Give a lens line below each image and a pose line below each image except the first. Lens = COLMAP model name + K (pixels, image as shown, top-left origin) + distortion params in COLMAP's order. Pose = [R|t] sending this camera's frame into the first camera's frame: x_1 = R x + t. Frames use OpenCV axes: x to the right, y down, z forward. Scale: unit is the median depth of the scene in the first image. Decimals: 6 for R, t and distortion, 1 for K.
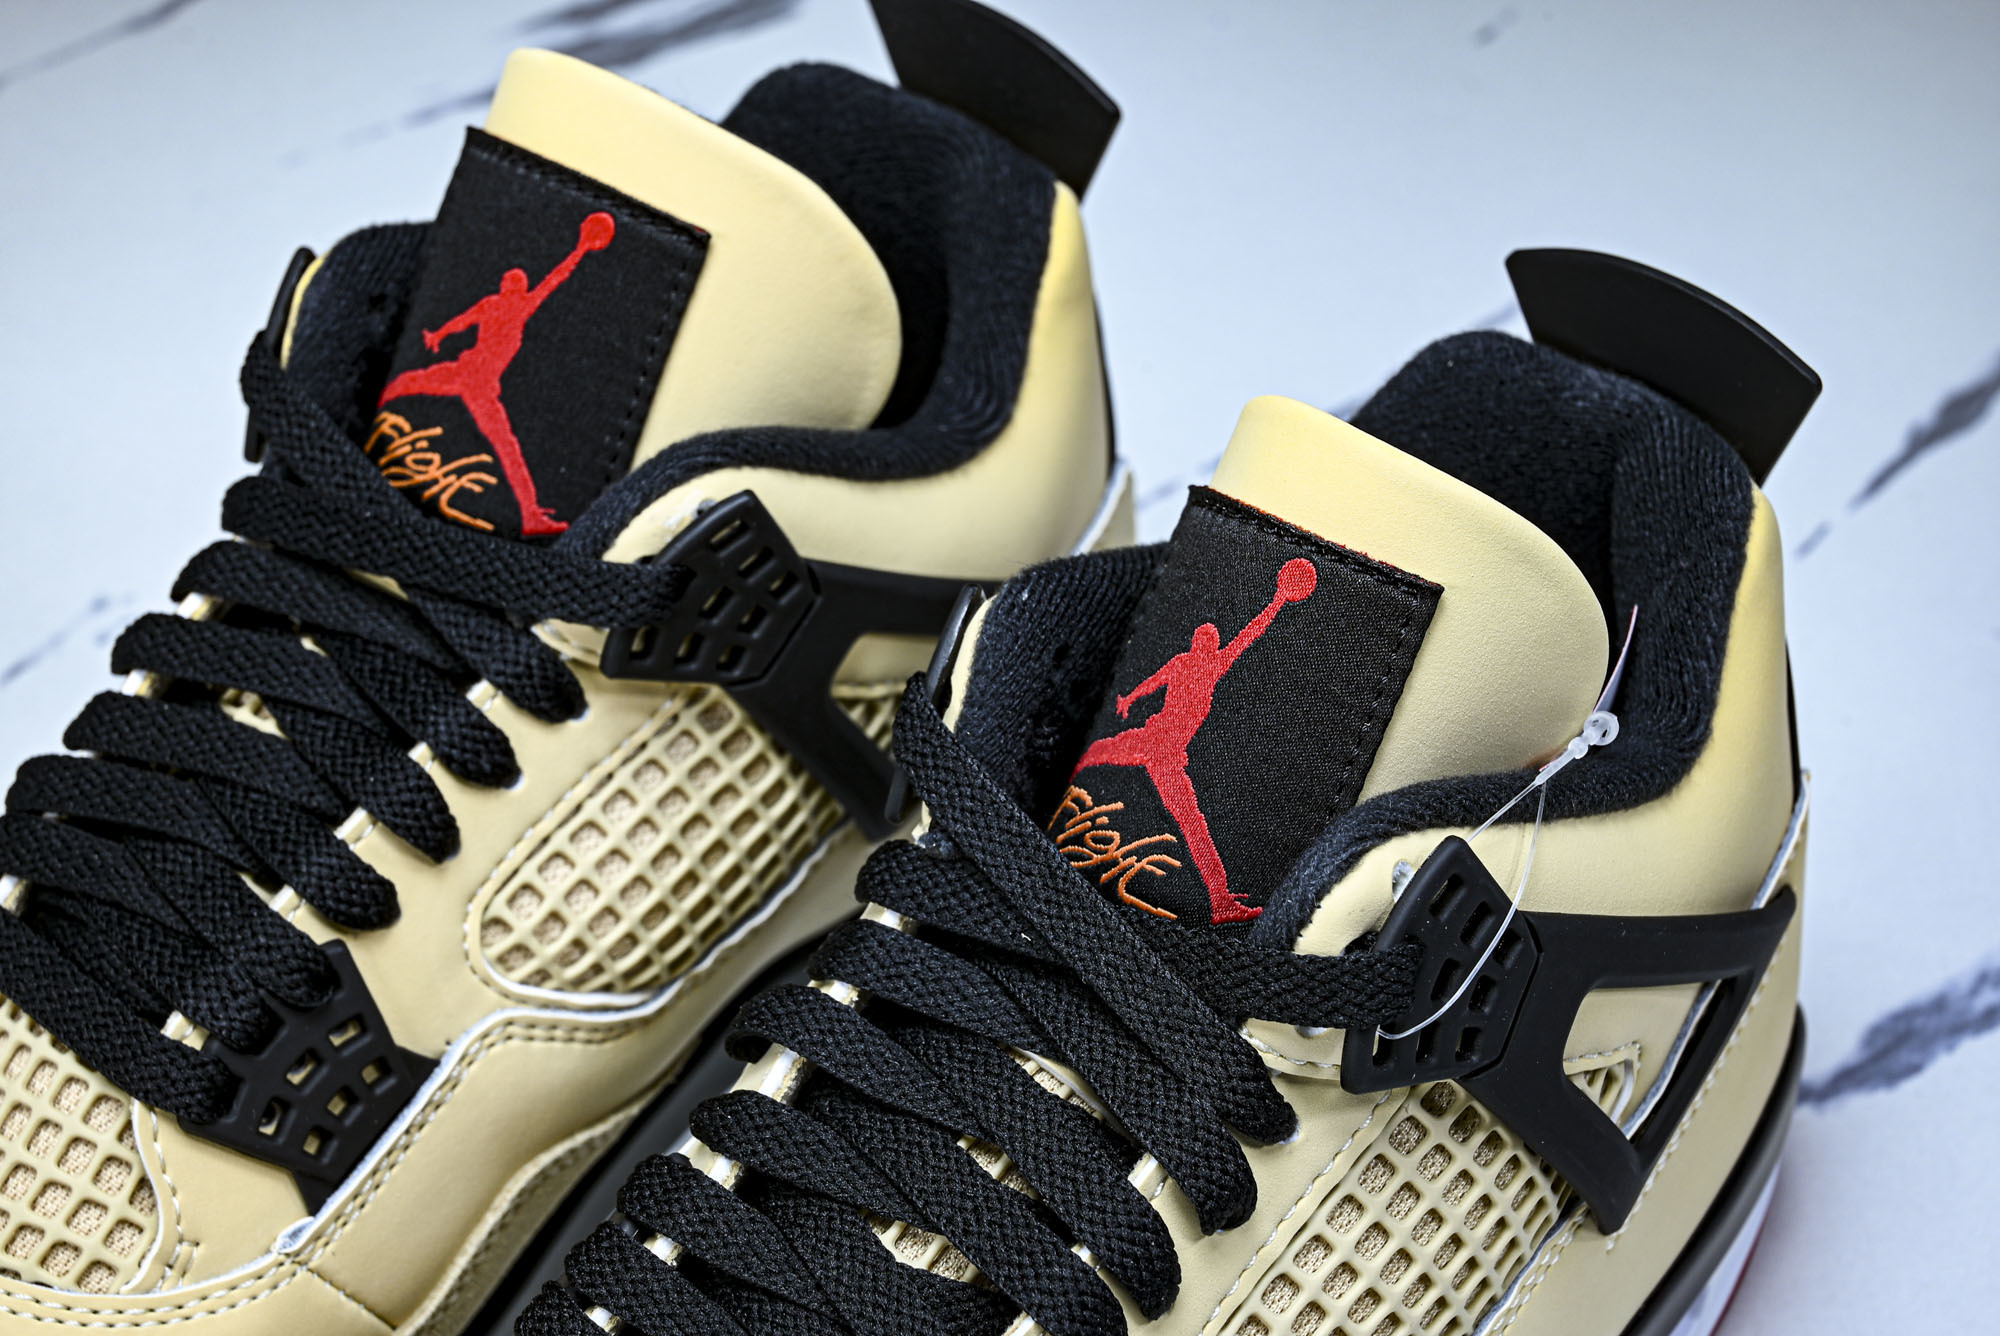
lens RADIAL K [[3503.7, 0, 1000.0], [0, 3503.7, 668.0], [0, 0, 1]] dist [-0.007512, -0.094926]
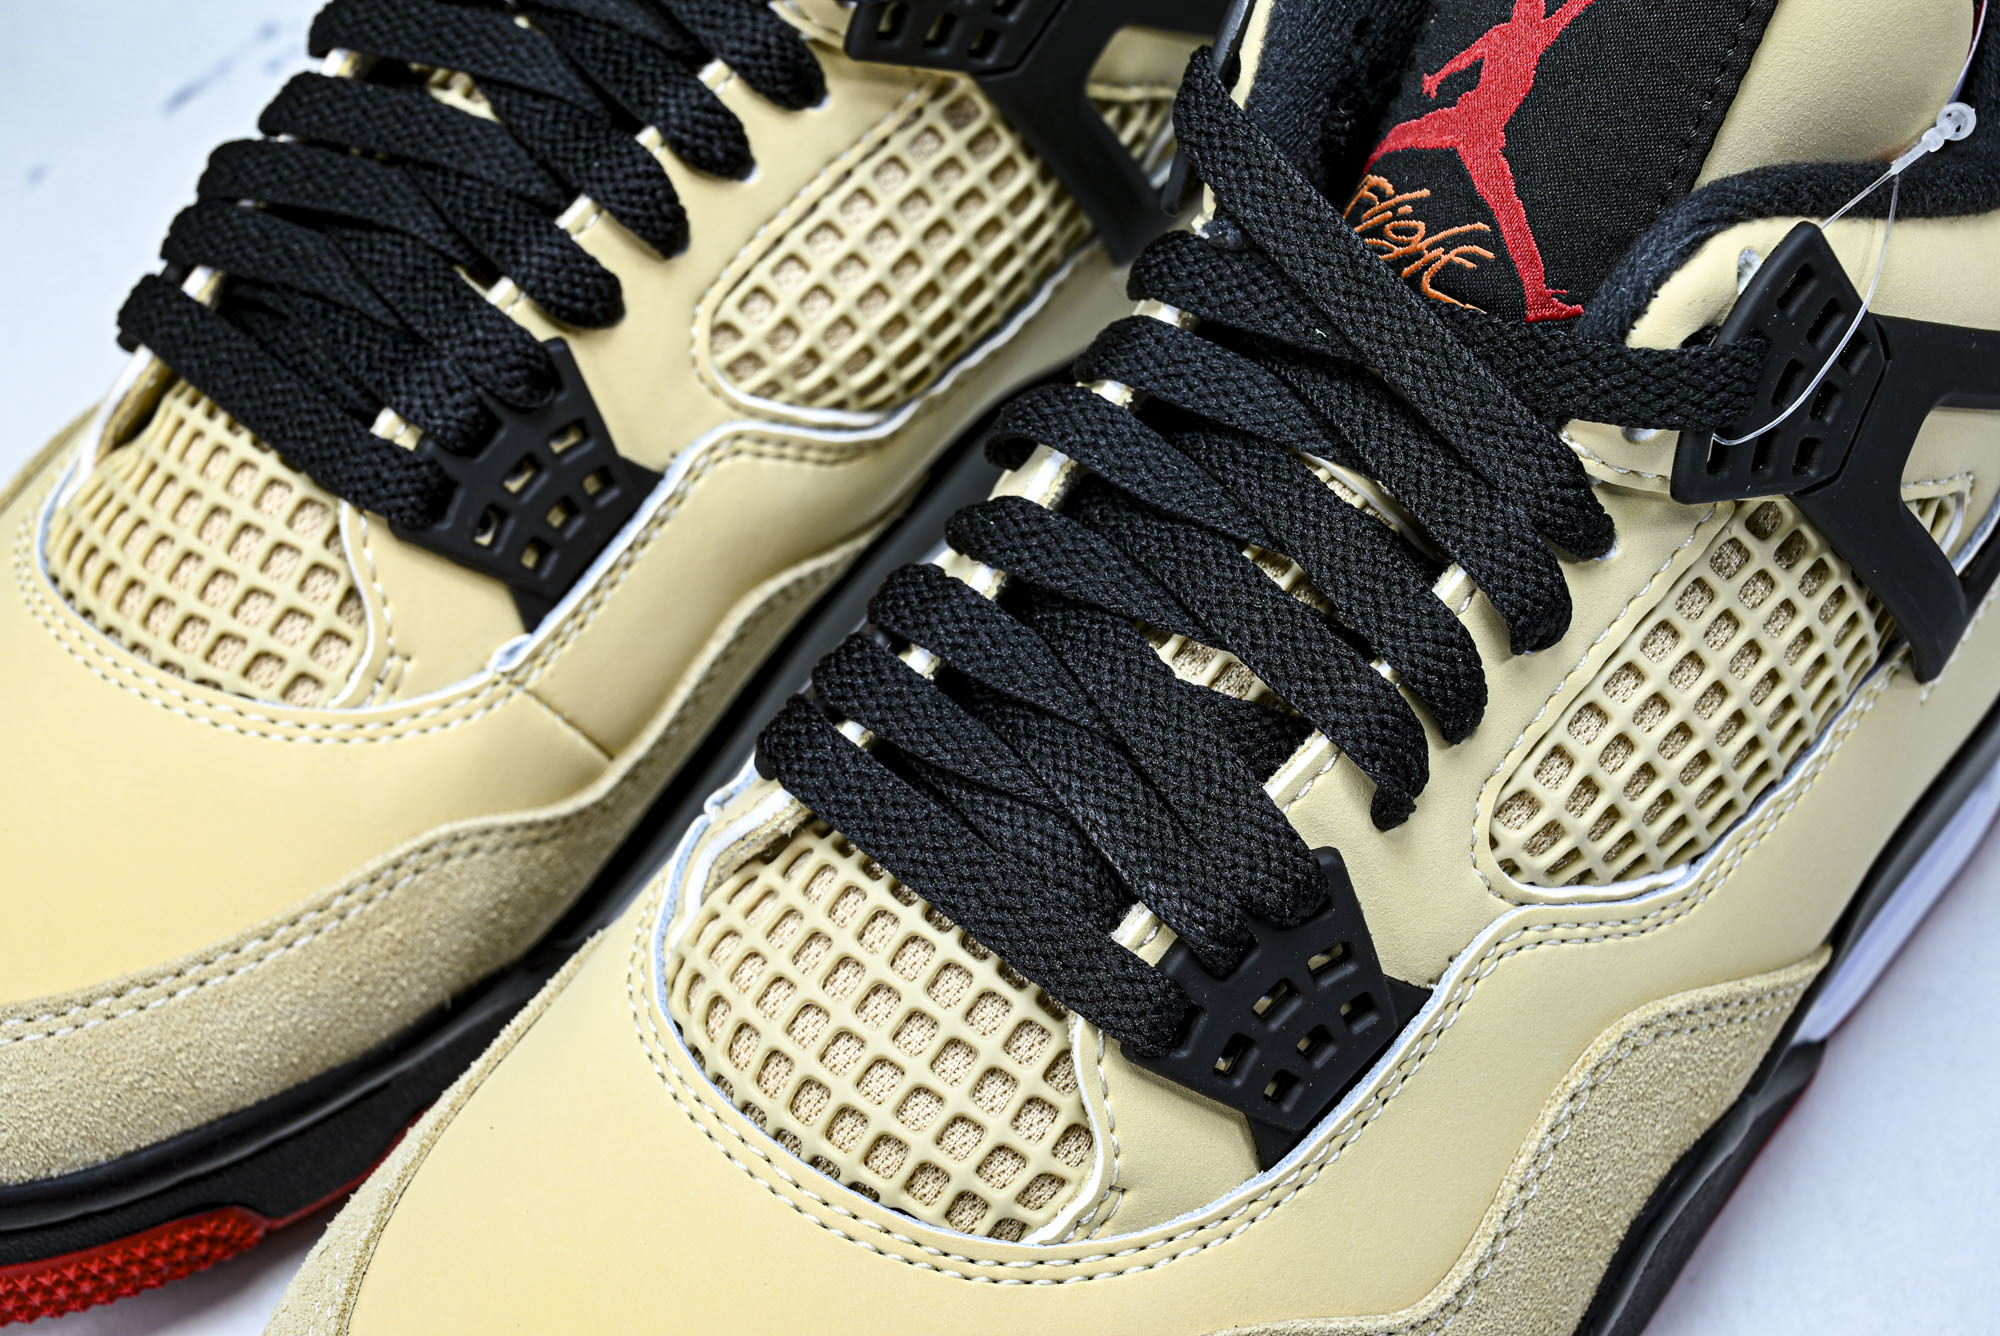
lens RADIAL K [[3503.7, 0, 1000.0], [0, 3503.7, 668.0], [0, 0, 1]] dist [-0.007512, -0.094926]
pose [[0.999433, 0.023241, -0.024368, -0.048574], [-0.020245, 0.992961, 0.116698, 0.054736], [0.026909, -0.116138, 0.992869, 0.073748]]
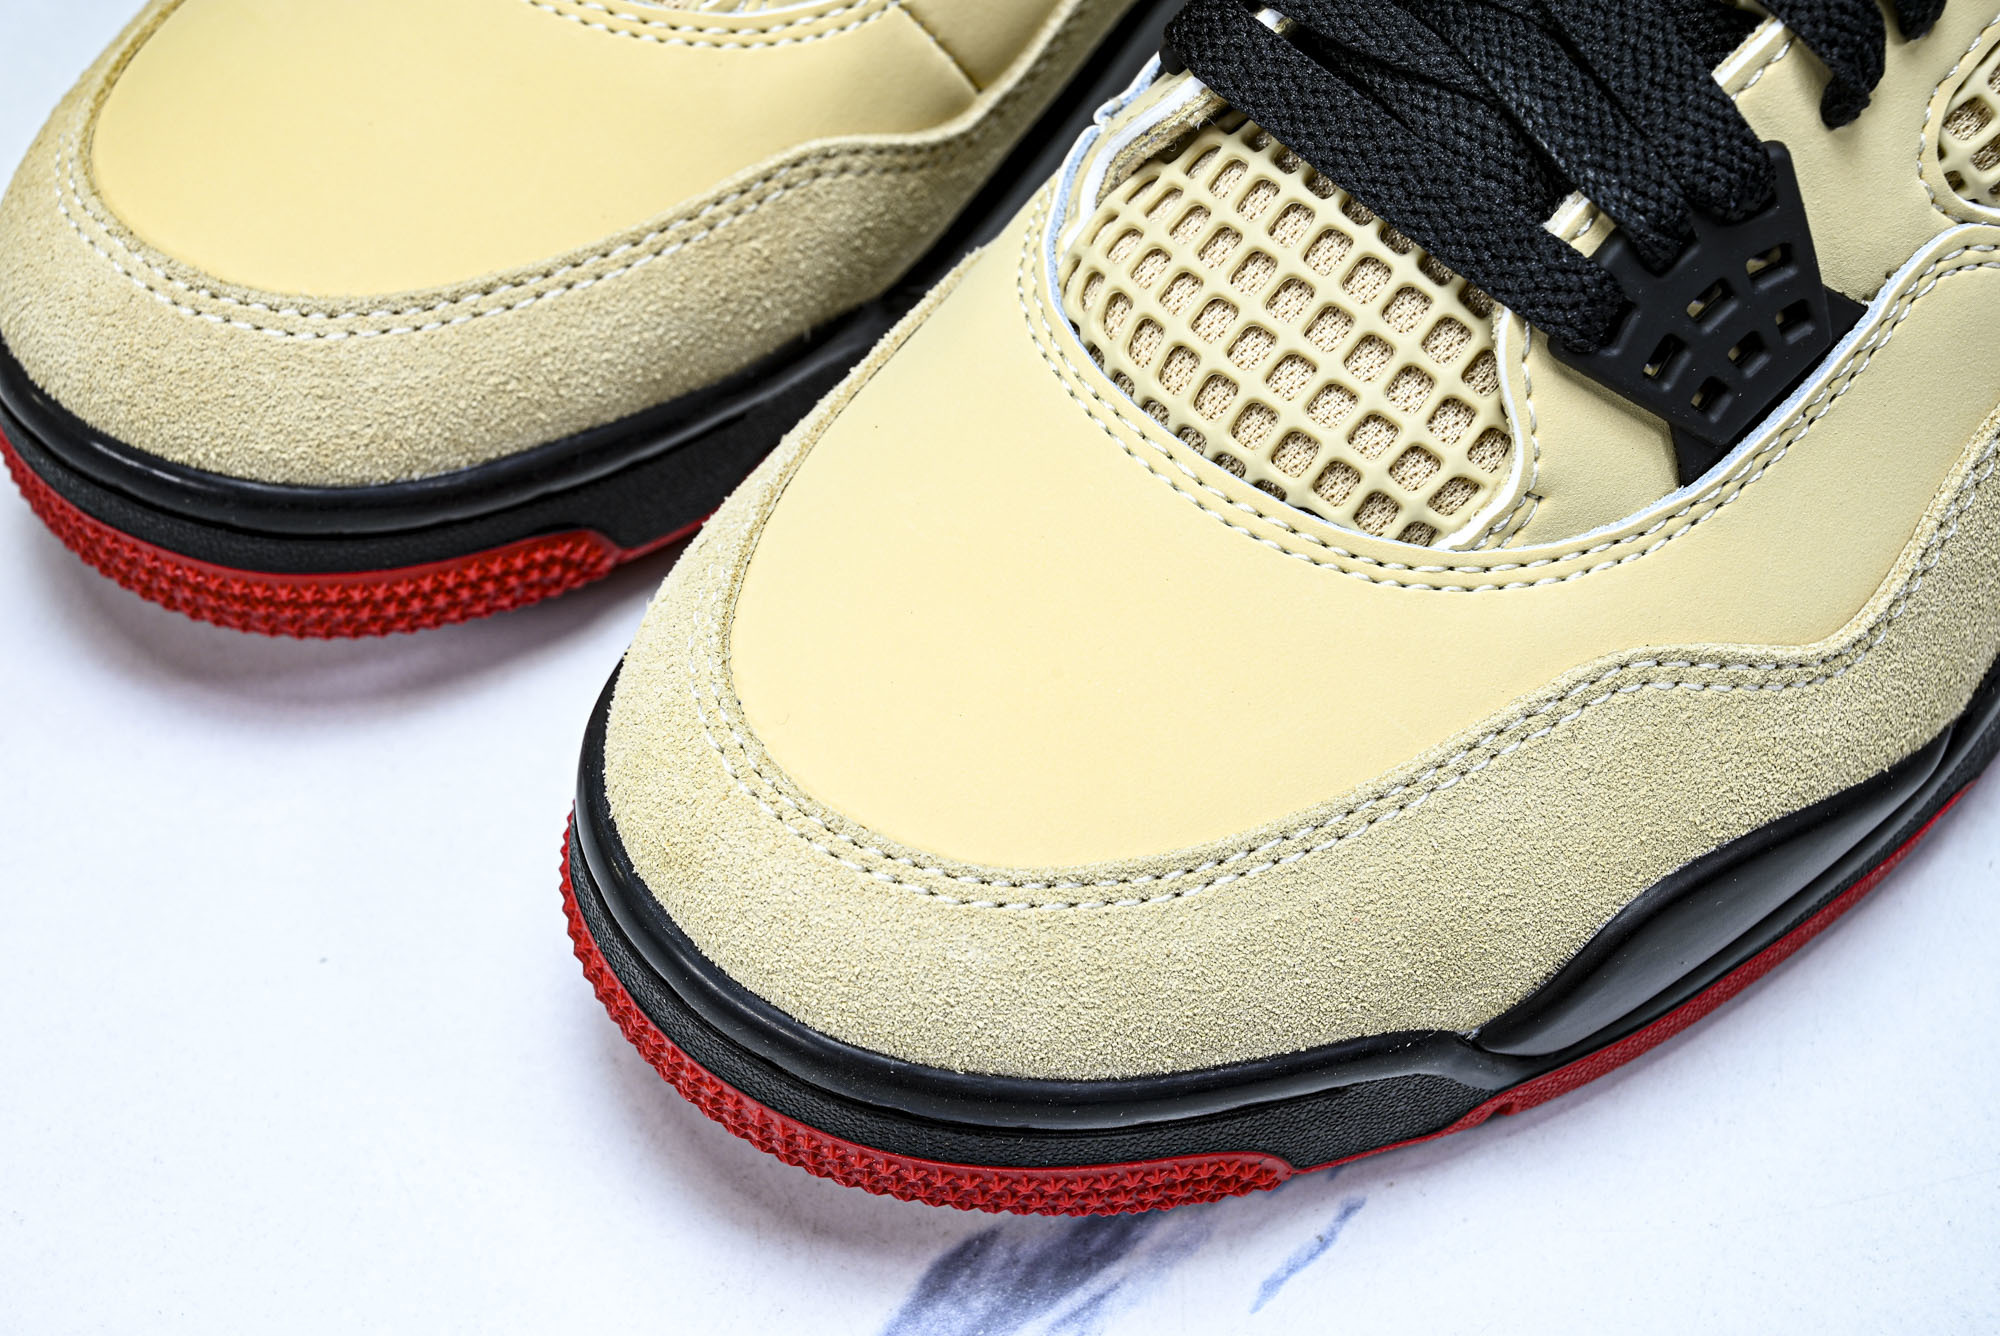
lens RADIAL K [[3503.7, 0, 1000.0], [0, 3503.7, 668.0], [0, 0, 1]] dist [-0.007512, -0.094926]
pose [[0.996474, 0.060867, -0.057739, -0.111382], [-0.047226, 0.975777, 0.213612, 0.147180], [0.069343, -0.210132, 0.975211, 0.086674]]
